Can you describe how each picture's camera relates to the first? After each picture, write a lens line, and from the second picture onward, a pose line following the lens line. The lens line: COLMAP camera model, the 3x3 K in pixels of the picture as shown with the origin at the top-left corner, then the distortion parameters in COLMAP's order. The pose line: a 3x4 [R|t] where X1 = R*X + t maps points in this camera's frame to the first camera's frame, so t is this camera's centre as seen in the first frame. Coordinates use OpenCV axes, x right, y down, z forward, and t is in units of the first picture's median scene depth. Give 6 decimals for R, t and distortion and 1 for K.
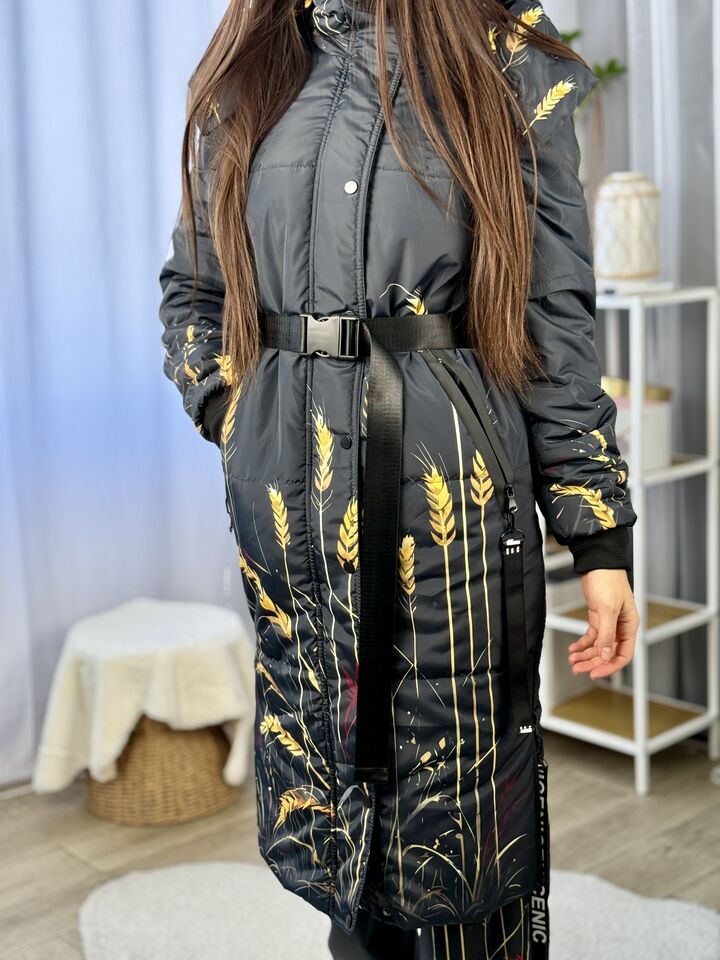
lens RADIAL K [[1343.8, 0, 360.0], [0, 1343.8, 480.0], [0, 0, 1]] dist [0.006321, 0.005789]
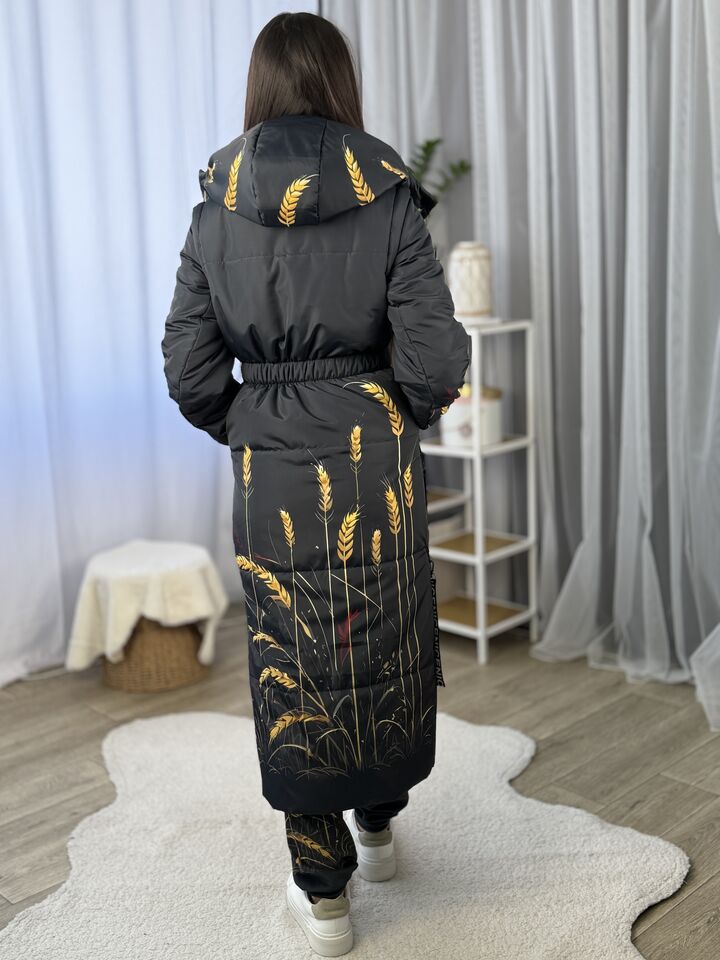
lens RADIAL K [[1081.0, 0, 360.0], [0, 1081.0, 480.0], [0, 0, 1]] dist [0.008201, 0.015520]
pose [[0.998805, -0.009787, 0.047877, 0.019889], [0.008702, 0.999702, 0.022811, 0.002462], [-0.048086, -0.022367, 0.998593, -0.176544]]
